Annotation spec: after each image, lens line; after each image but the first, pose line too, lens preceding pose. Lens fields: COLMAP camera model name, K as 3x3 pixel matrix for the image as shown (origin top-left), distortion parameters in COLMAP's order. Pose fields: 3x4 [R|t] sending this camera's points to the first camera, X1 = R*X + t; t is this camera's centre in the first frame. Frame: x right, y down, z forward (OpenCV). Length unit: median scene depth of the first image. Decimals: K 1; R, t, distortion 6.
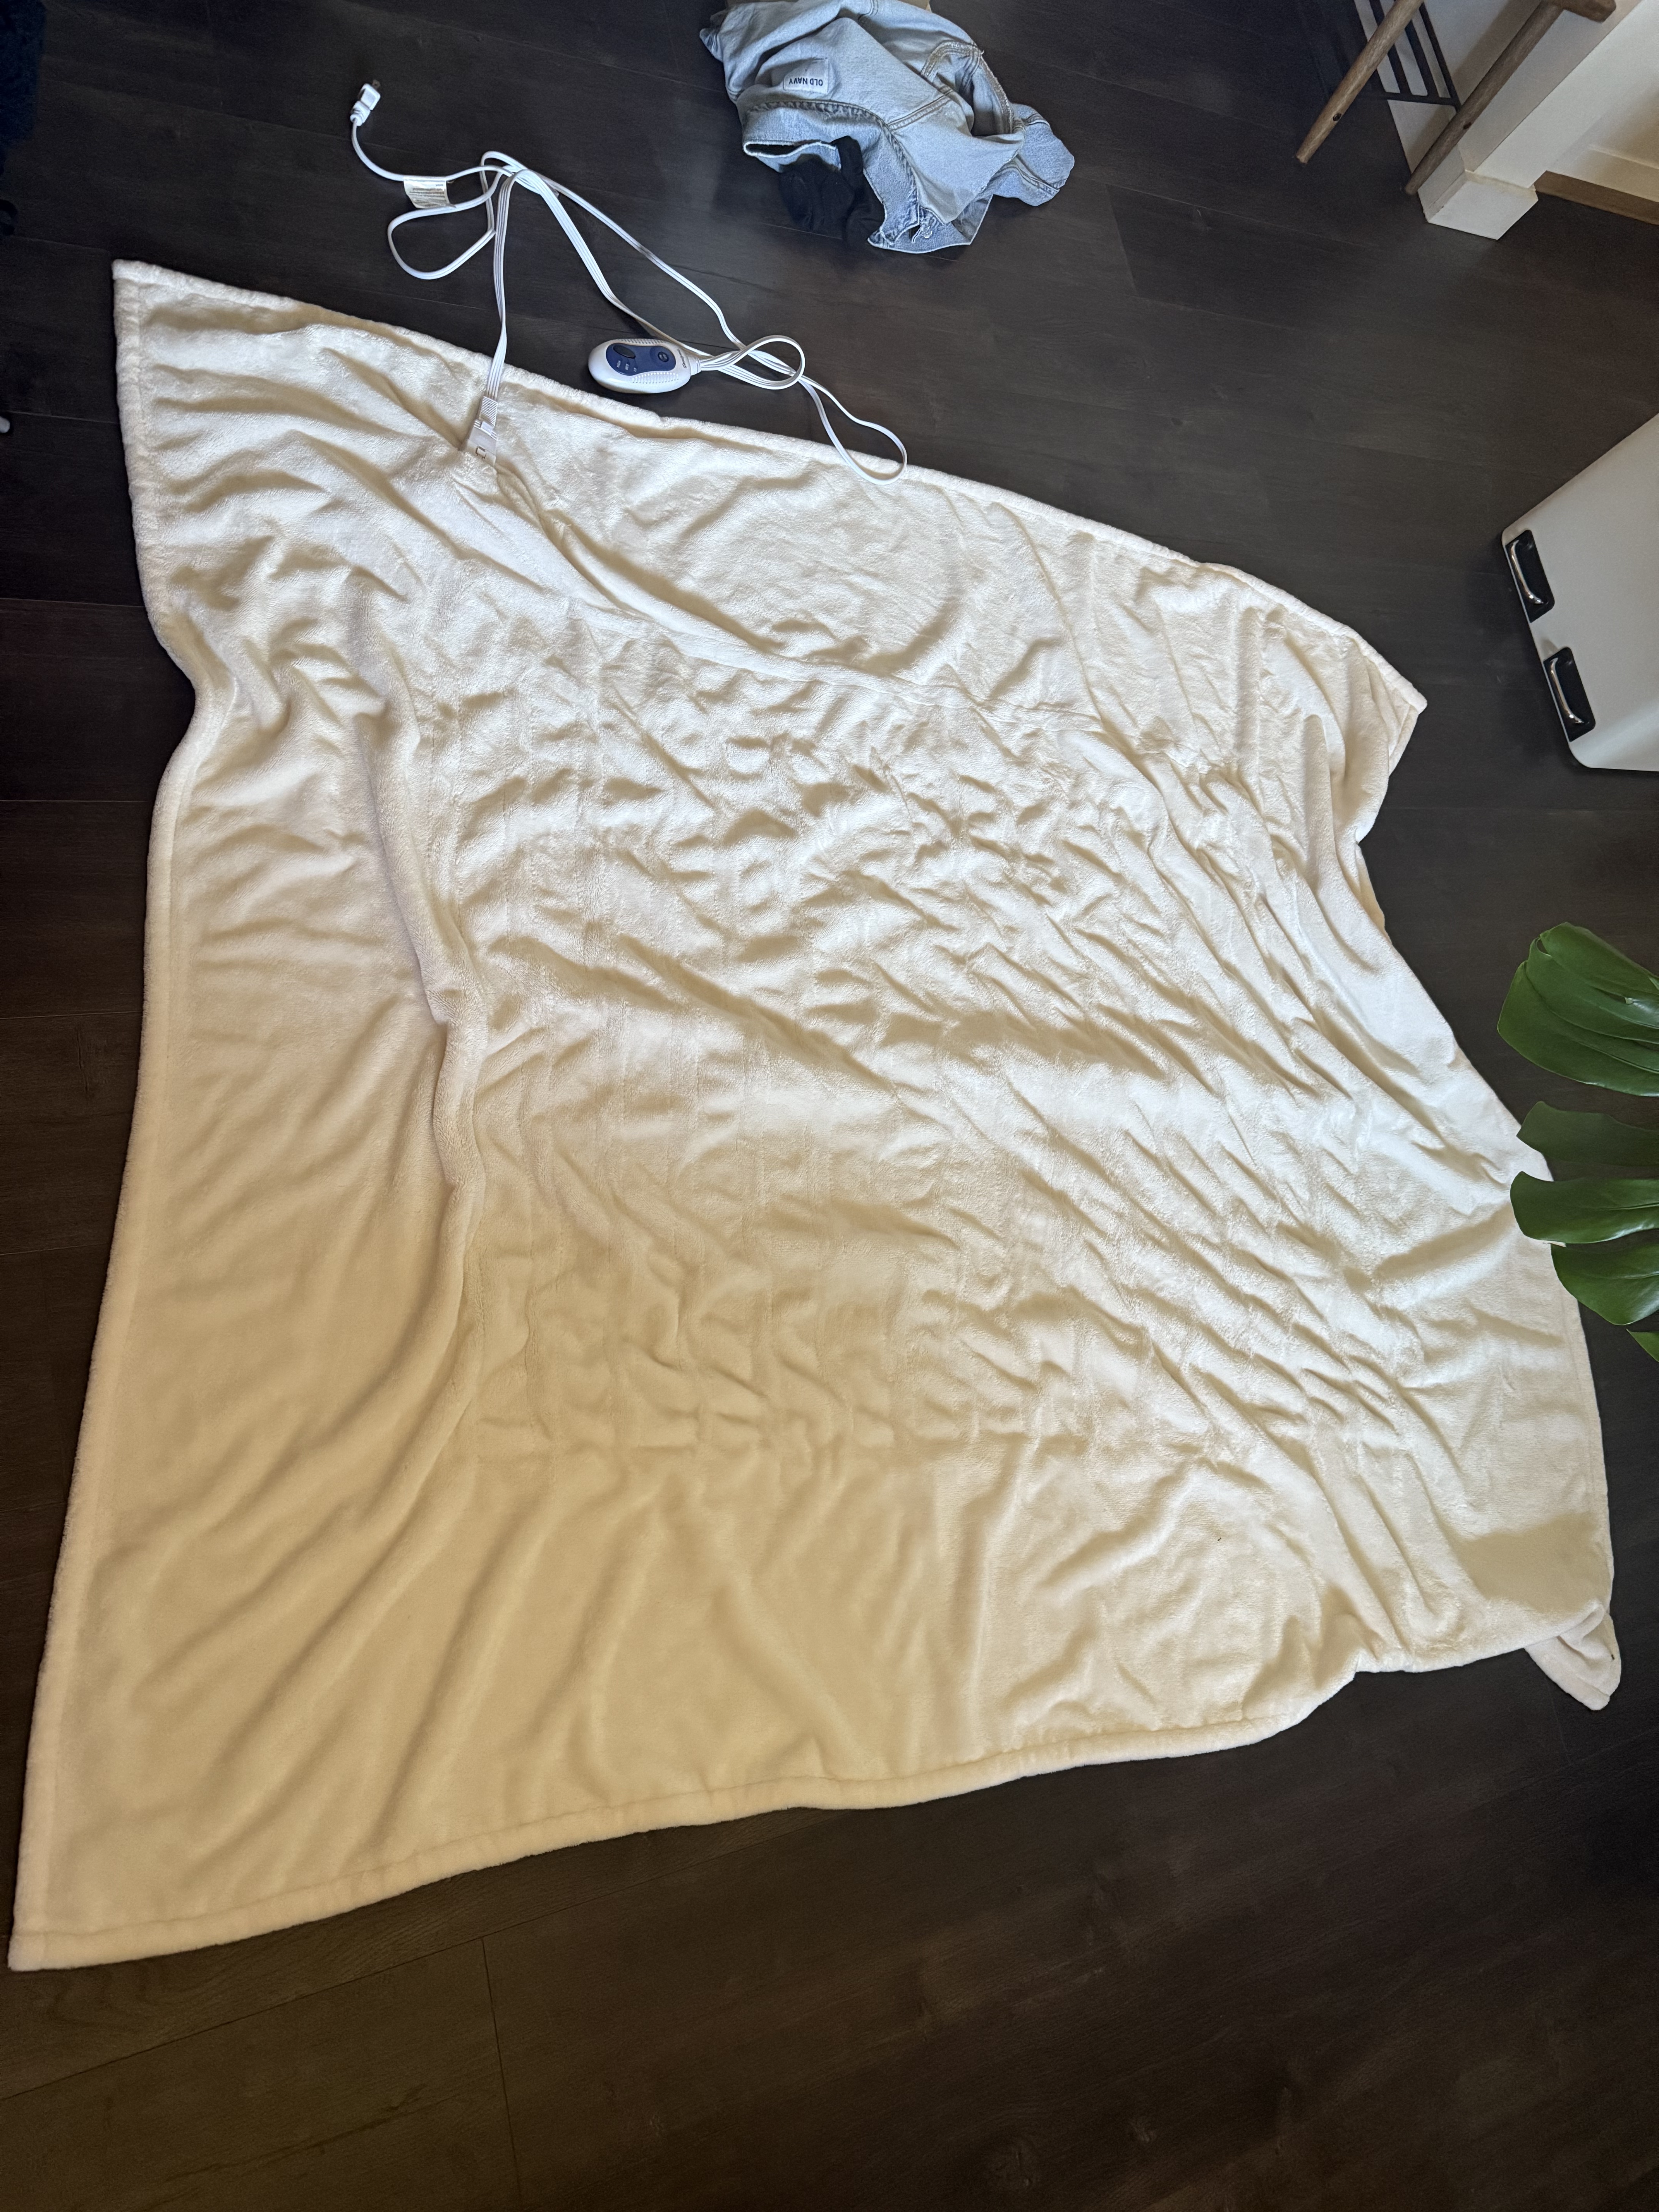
lens RADIAL K [[1524.8, 0, 829.5], [0, 1524.8, 1106.0], [0, 0, 1]] dist [-0.001561, -0.003416]
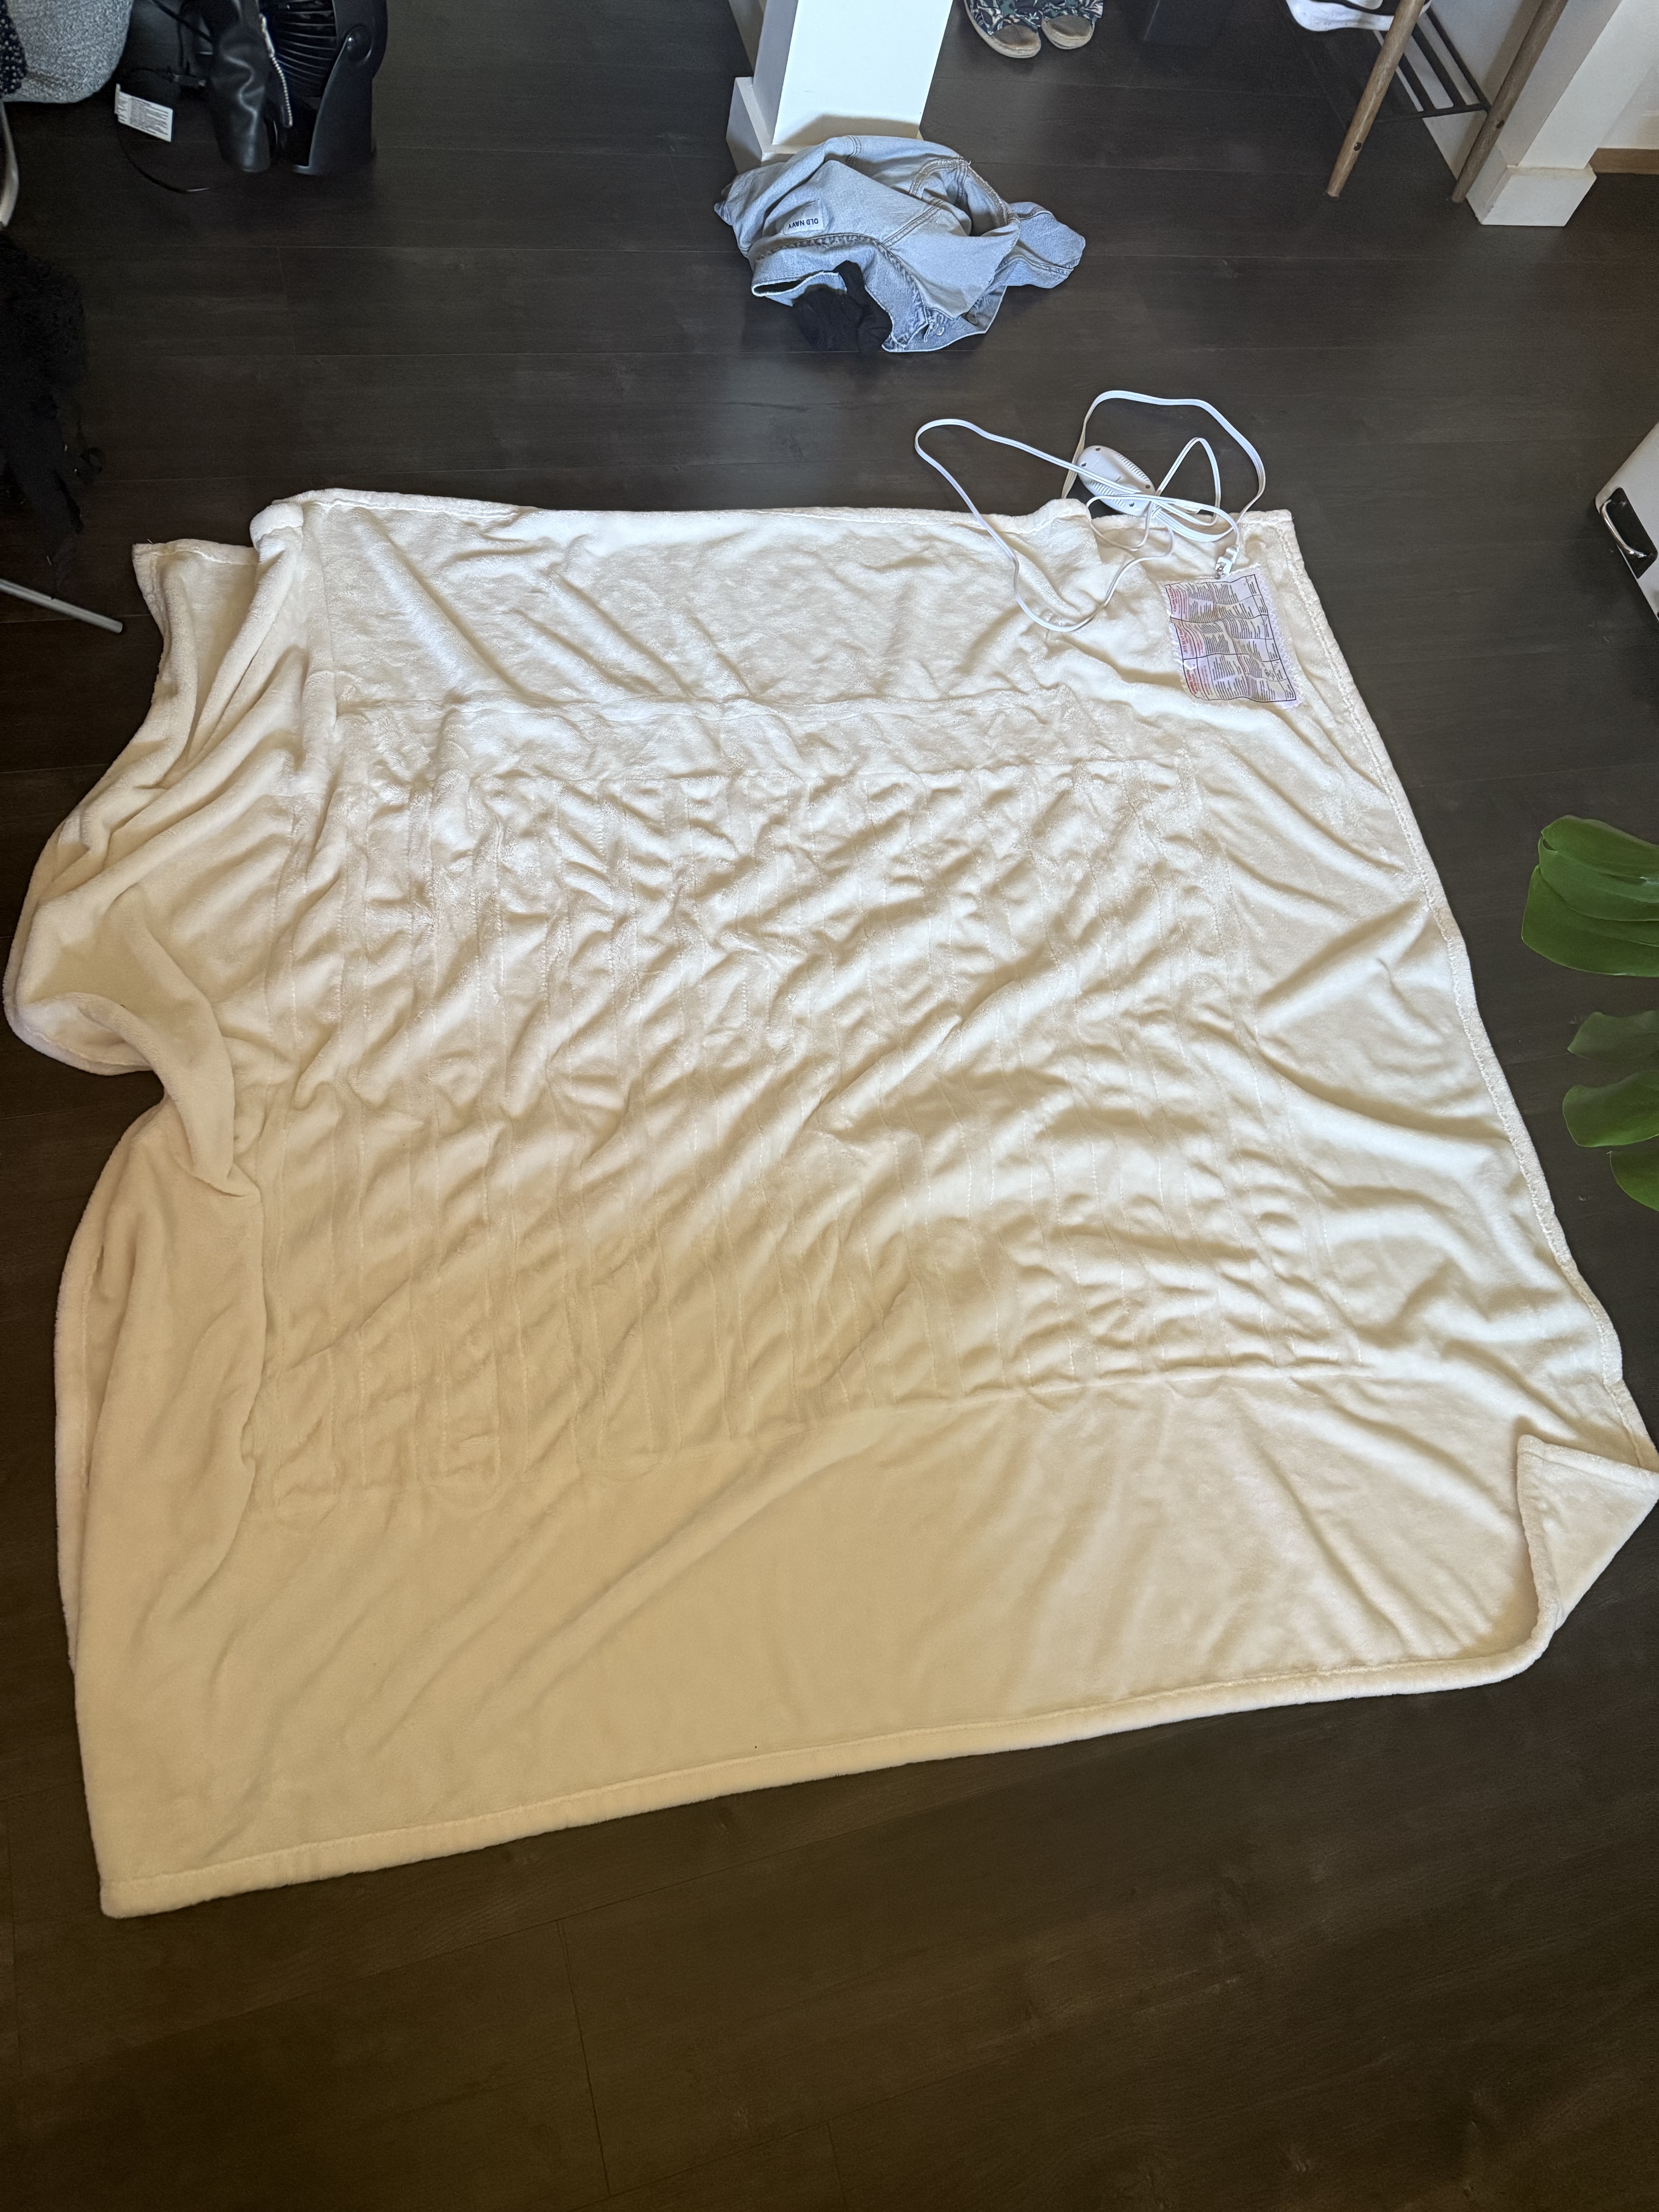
lens RADIAL K [[1524.8, 0, 829.5], [0, 1524.8, 1106.0], [0, 0, 1]] dist [-0.001561, -0.003416]
pose [[0.973420, -0.124670, -0.192123, 0.131018], [0.103857, 0.987936, -0.114877, 0.083800], [0.204127, 0.091870, 0.974624, -0.010904]]
